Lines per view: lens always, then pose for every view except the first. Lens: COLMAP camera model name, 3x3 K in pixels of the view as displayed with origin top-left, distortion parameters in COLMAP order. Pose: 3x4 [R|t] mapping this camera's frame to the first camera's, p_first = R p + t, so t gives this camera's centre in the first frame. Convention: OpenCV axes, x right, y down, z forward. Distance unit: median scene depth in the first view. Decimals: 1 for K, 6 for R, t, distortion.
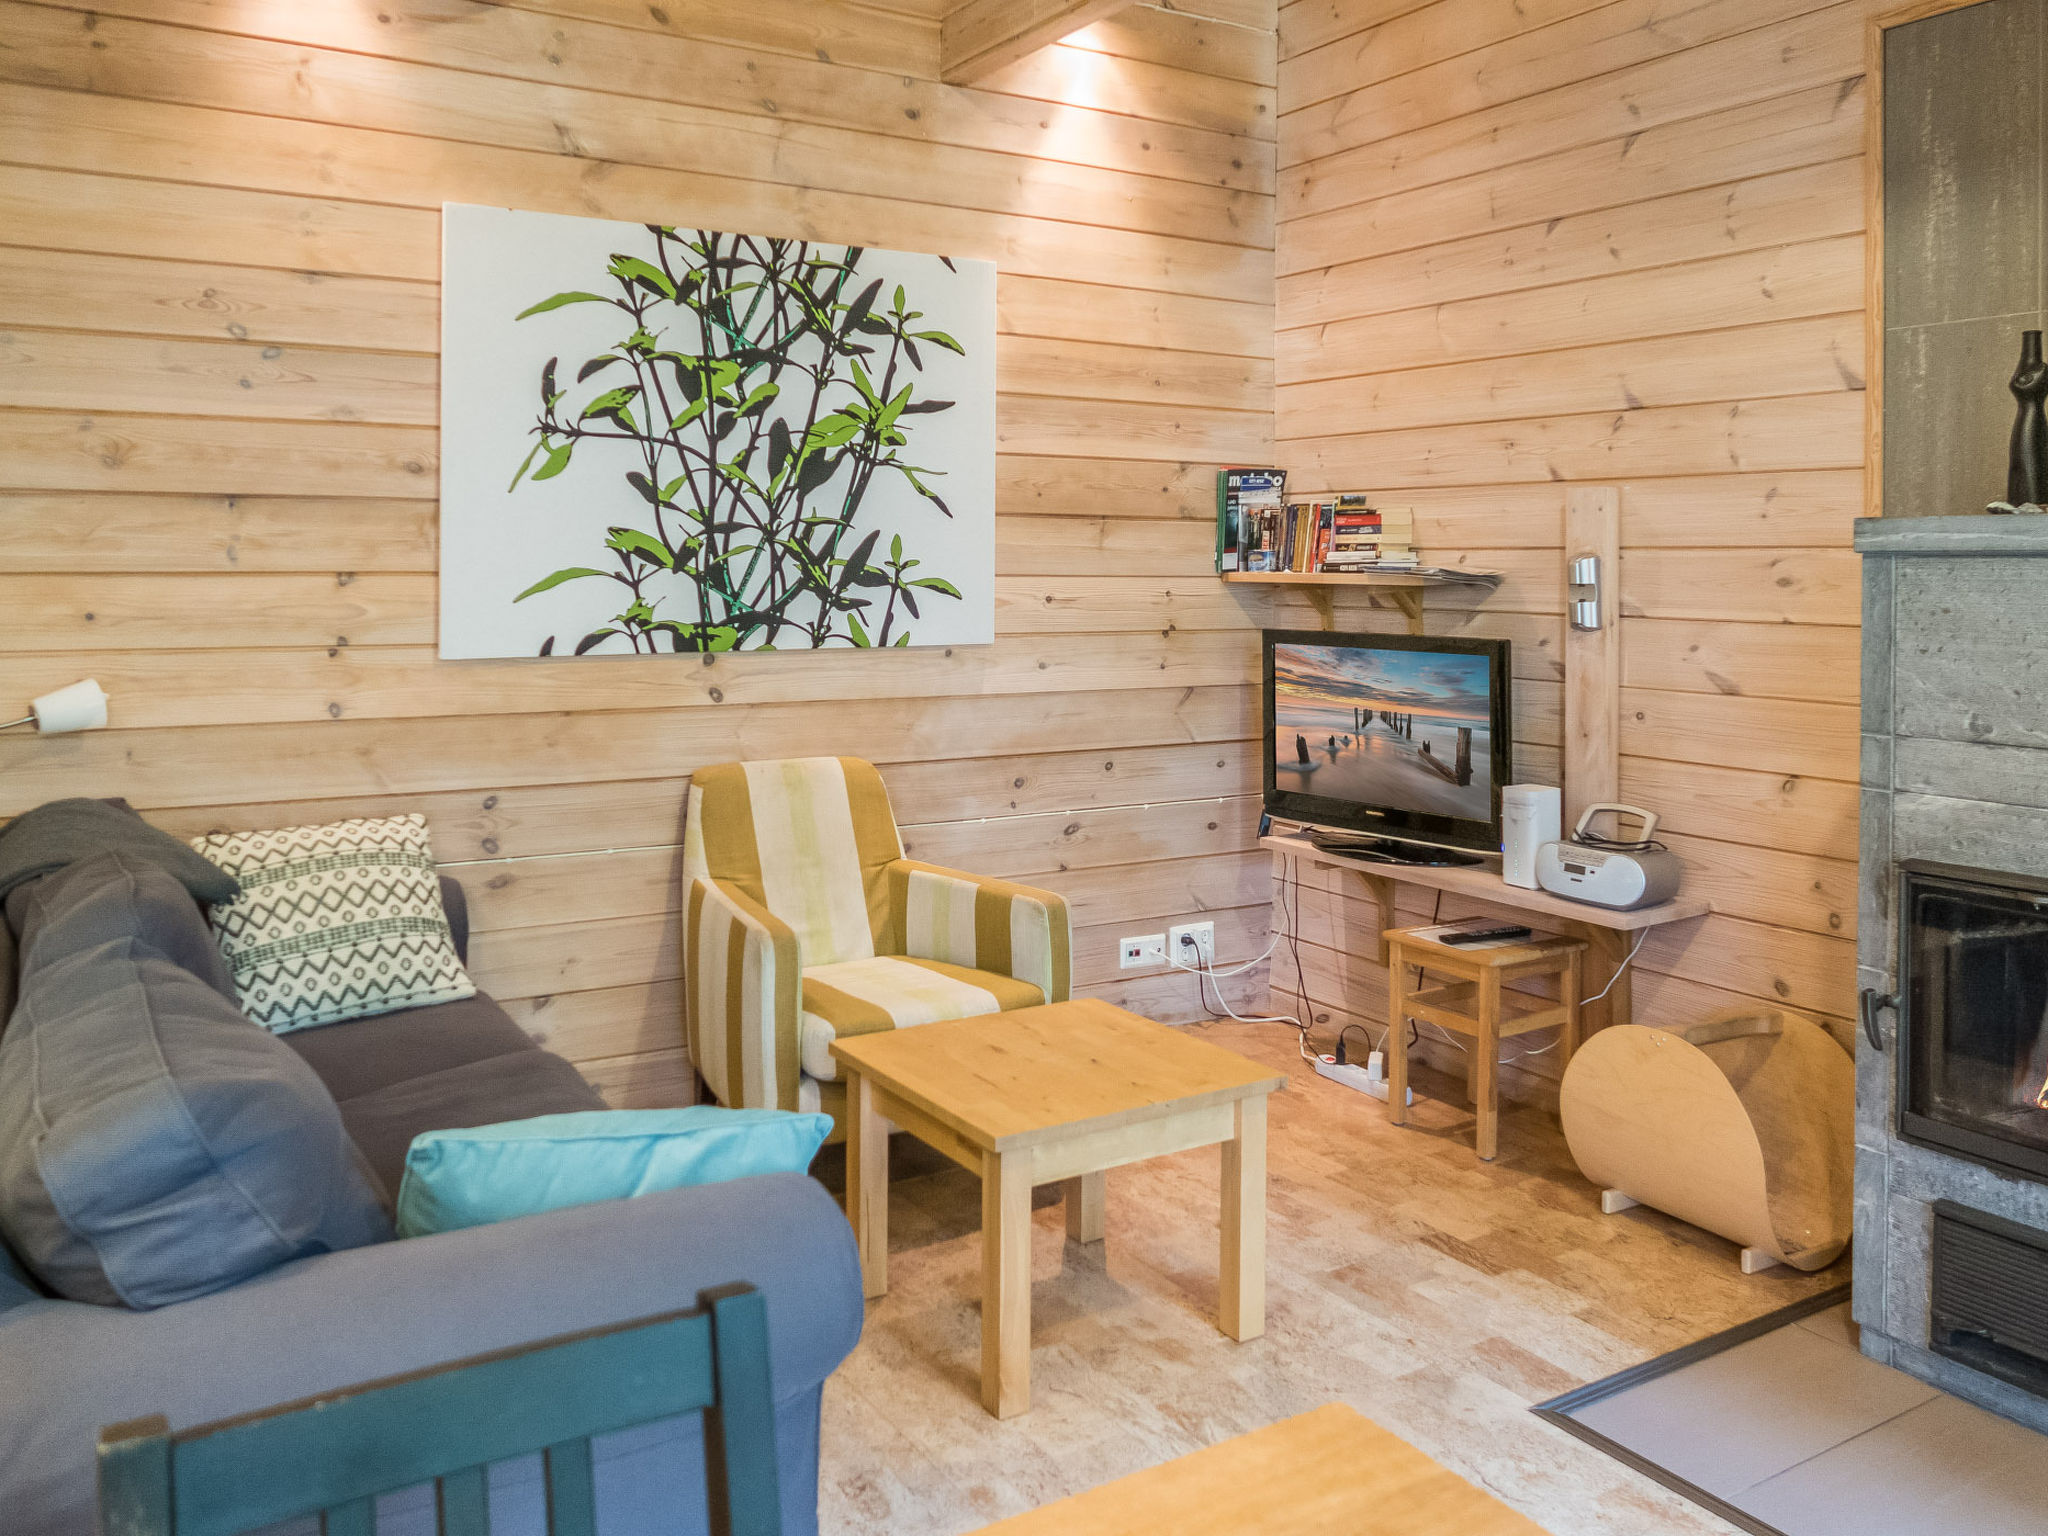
lens RADIAL K [[1623.1, 0, 1004.8], [0, 1623.1, 568.3], [0, 0, 1]] dist [-0.027564, 0.022336]
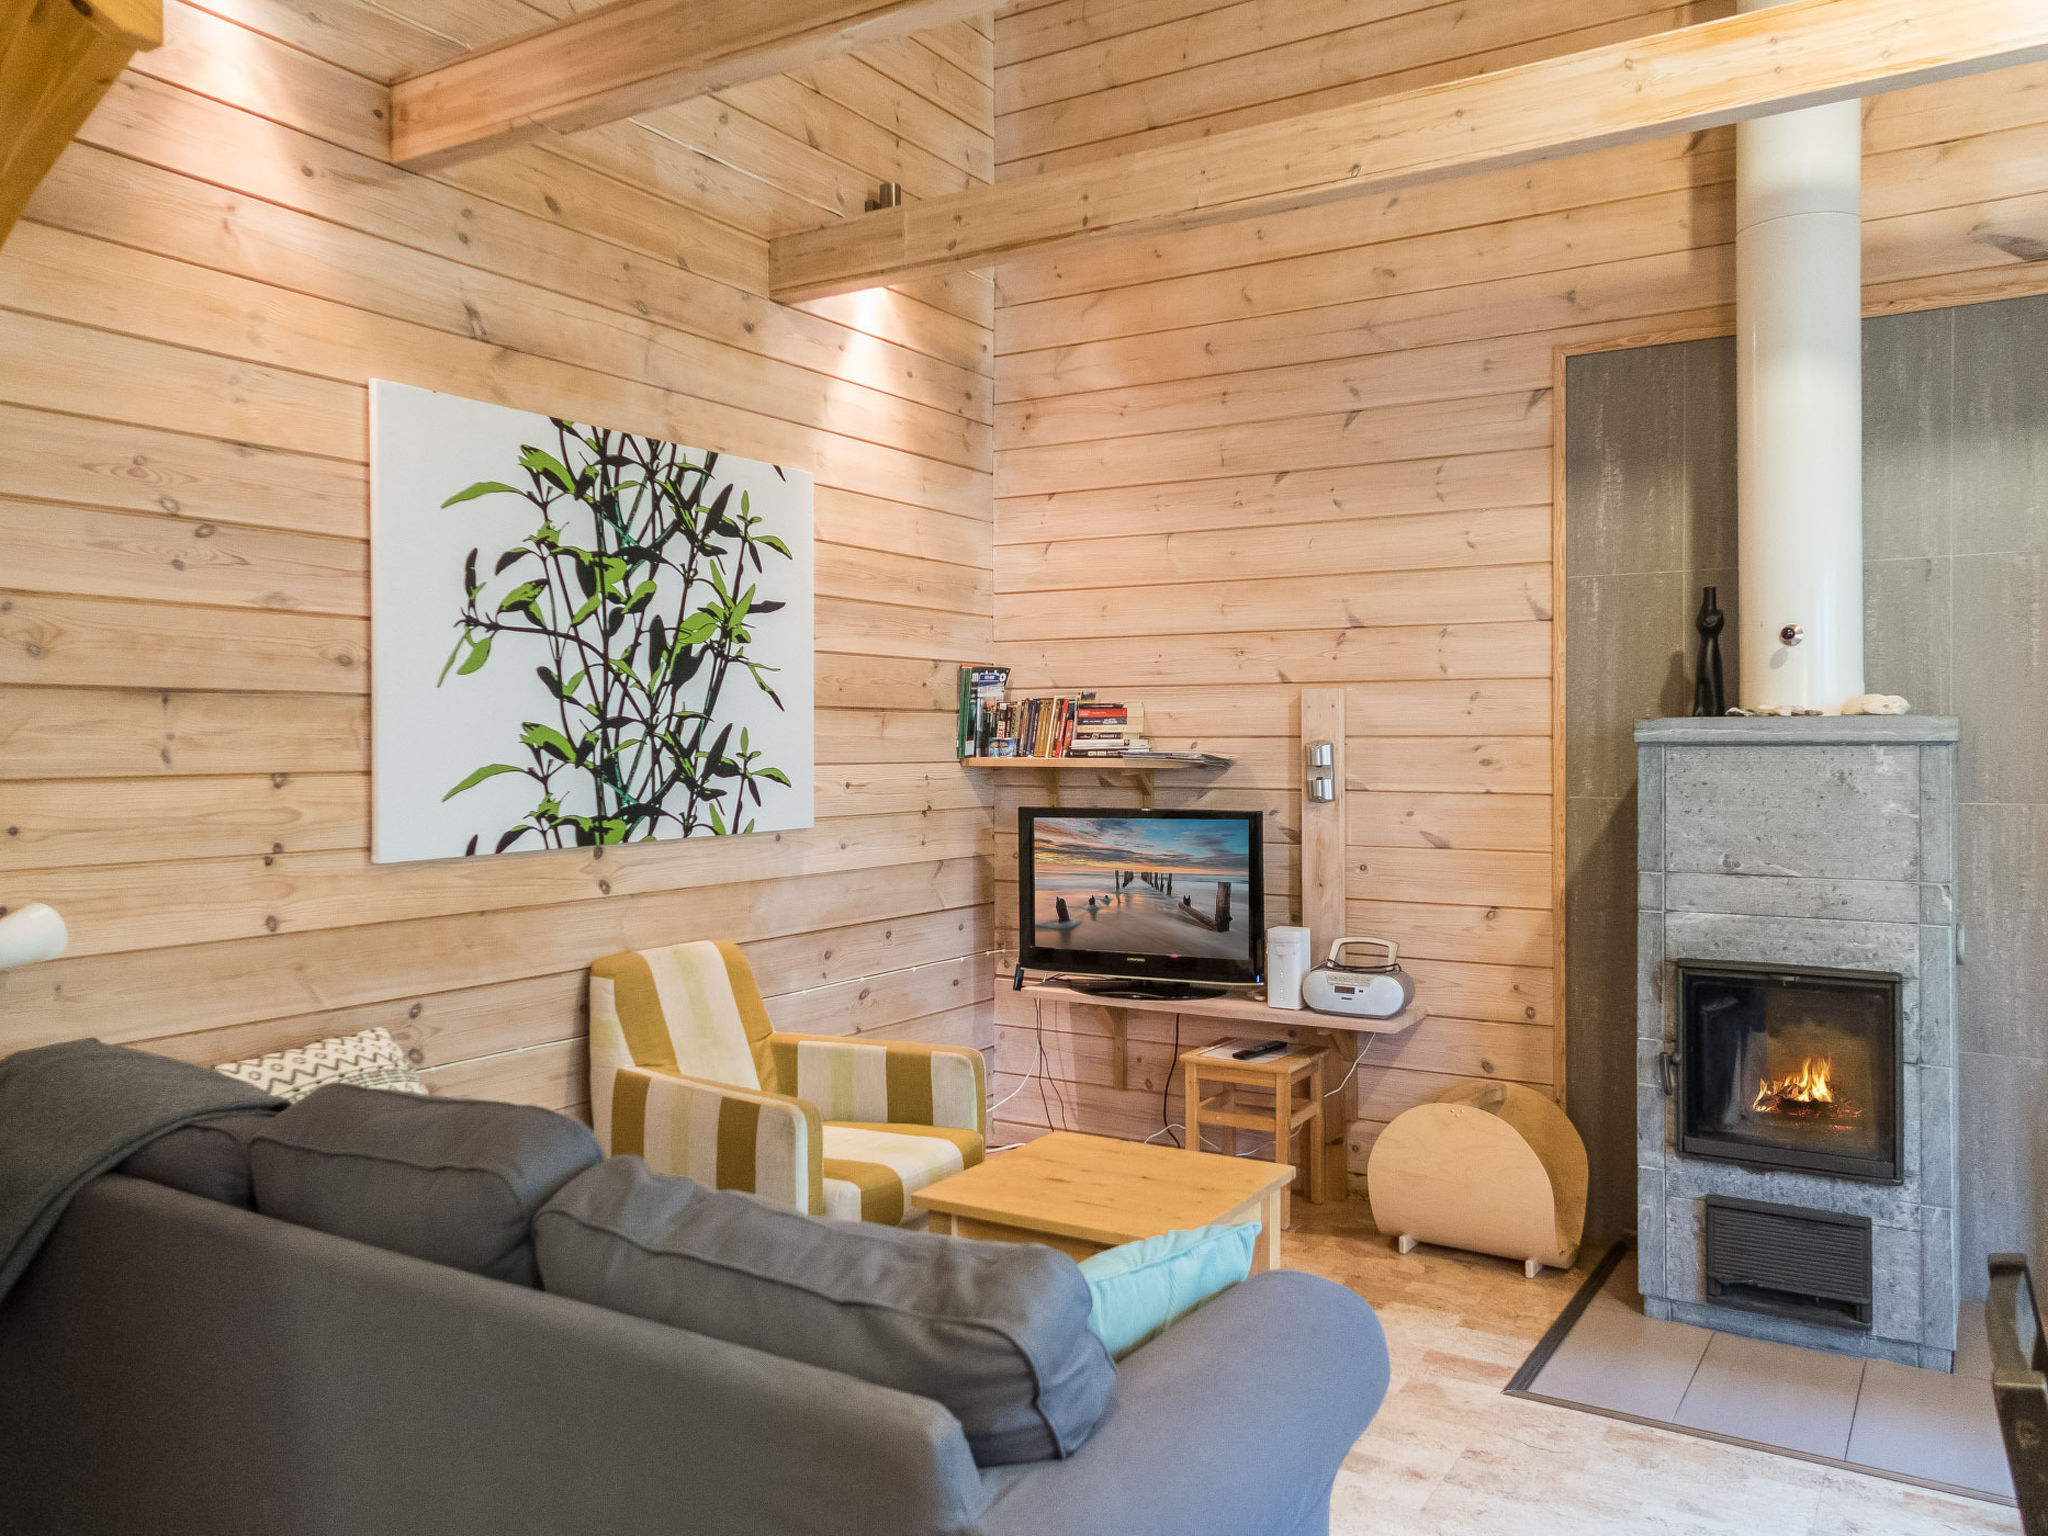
lens RADIAL K [[1559.2, 0, 993.3], [0, 1559.2, 758.0], [0, 0, 1]] dist [0.032218, 0.019884]
pose [[0.897885, -0.012940, 0.440040, -0.414447], [0.008927, 0.999898, 0.011188, -0.012013], [-0.440139, -0.006117, 0.897909, 0.017045]]
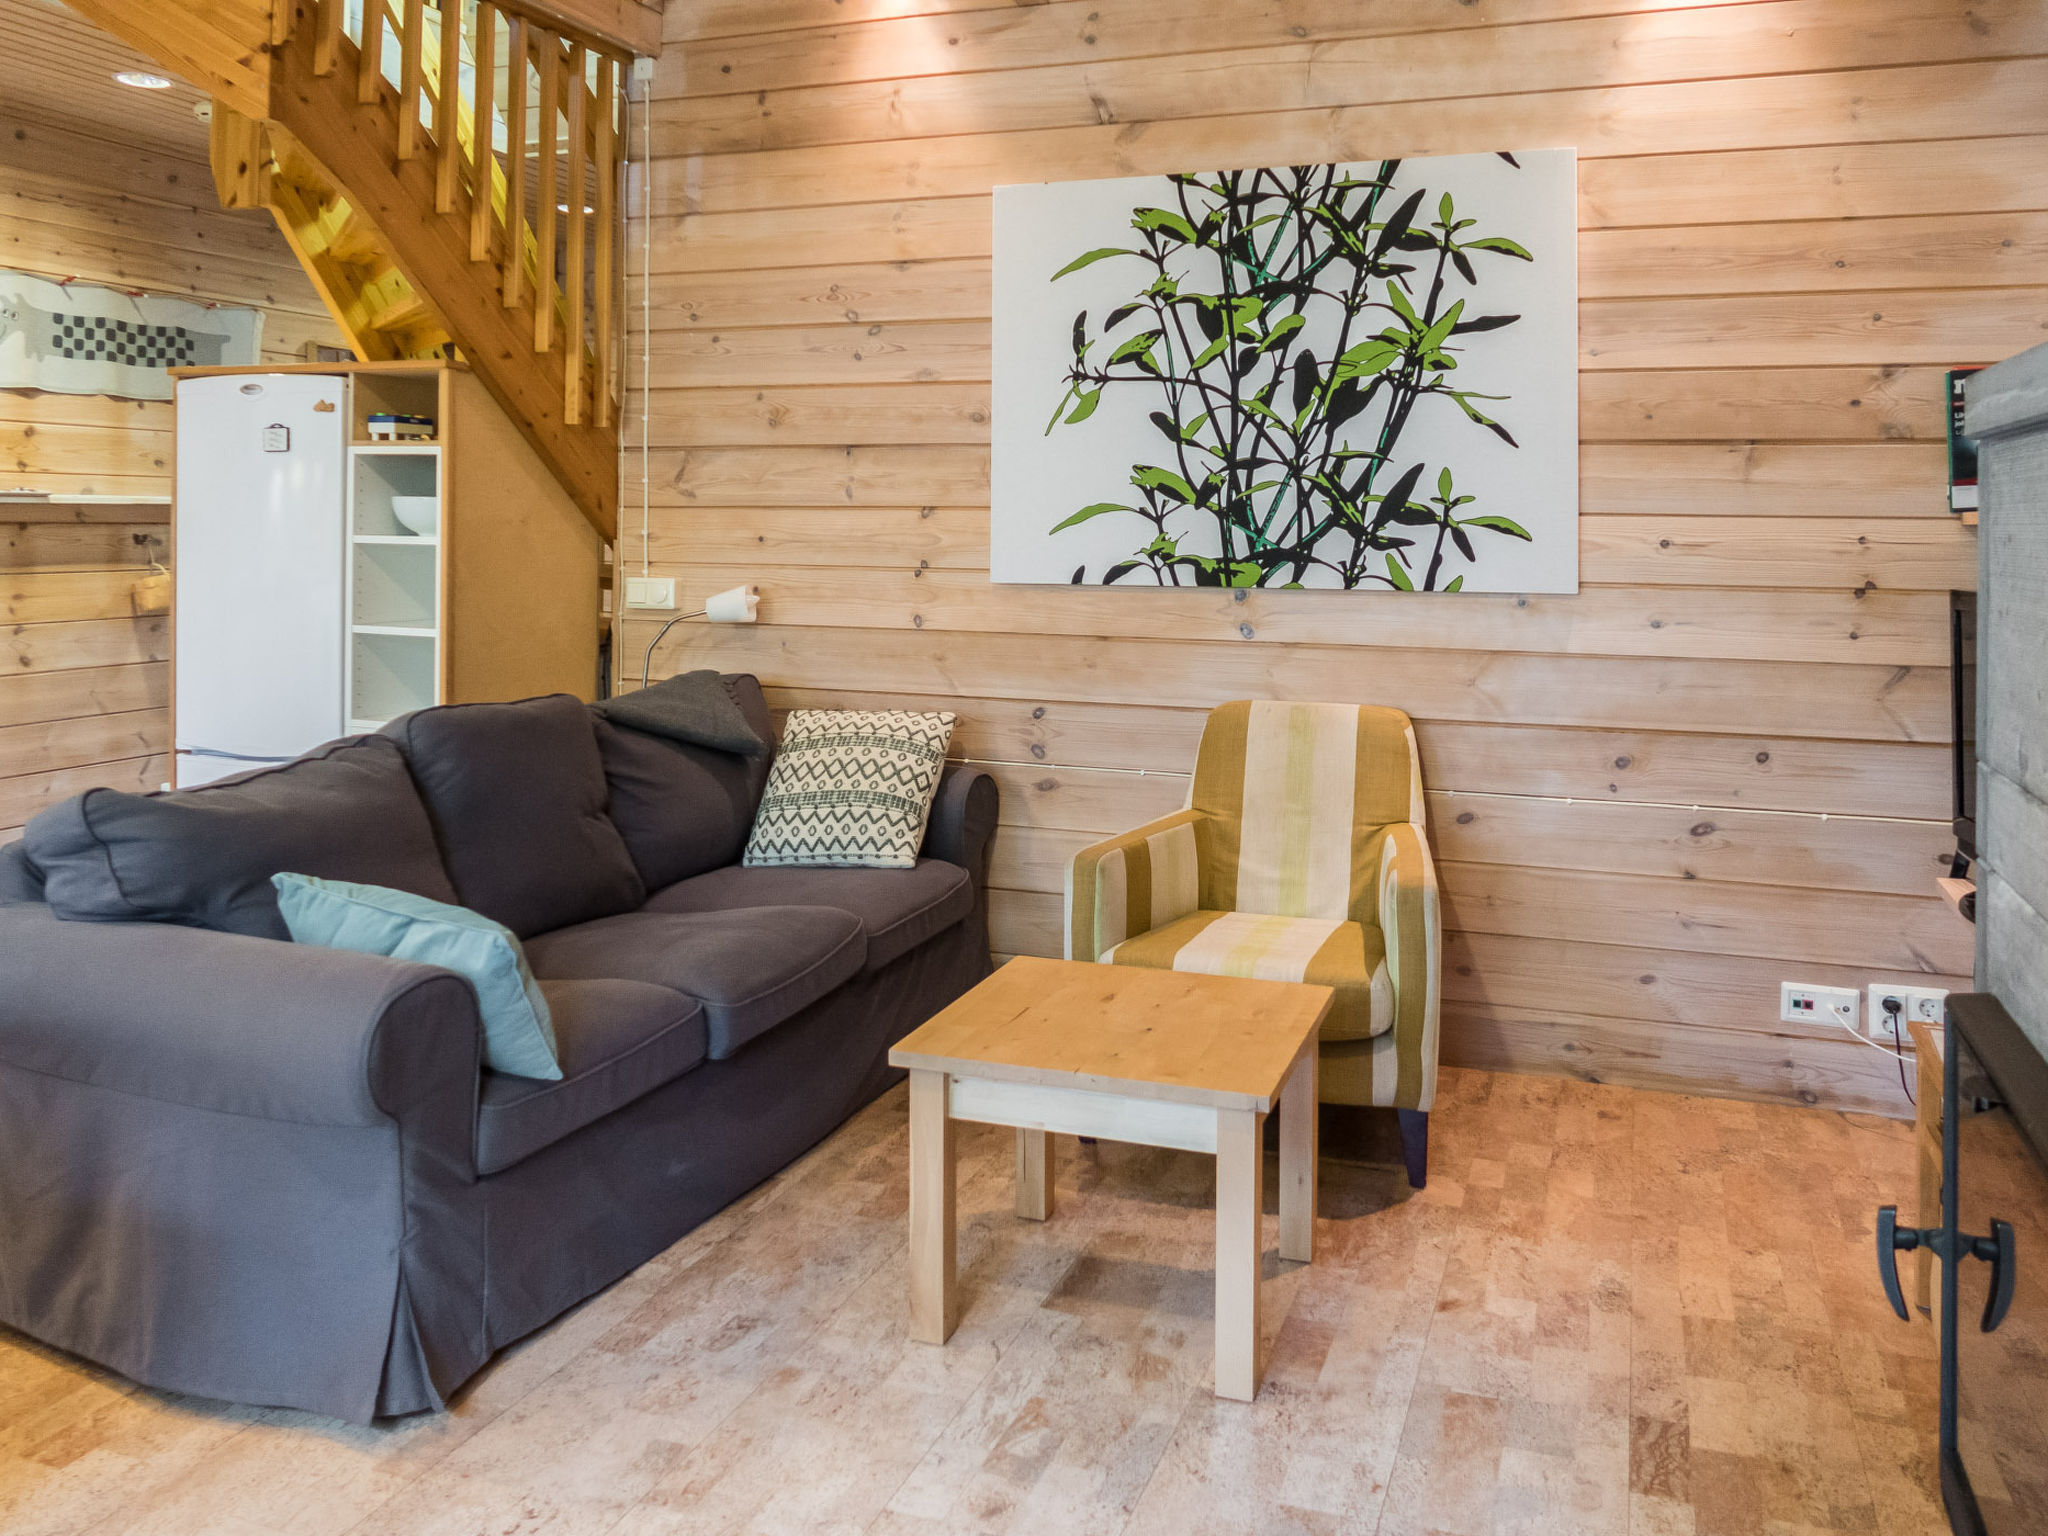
lens RADIAL K [[1623.1, 0, 1024.4], [0, 1623.1, 509.6], [0, 0, 1]] dist [-0.027564, 0.022336]
pose [[0.635073, -0.003002, -0.772446, 0.542461], [-0.008071, 0.999912, -0.010521, 0.015718], [0.772410, 0.012916, 0.634993, 0.274554]]
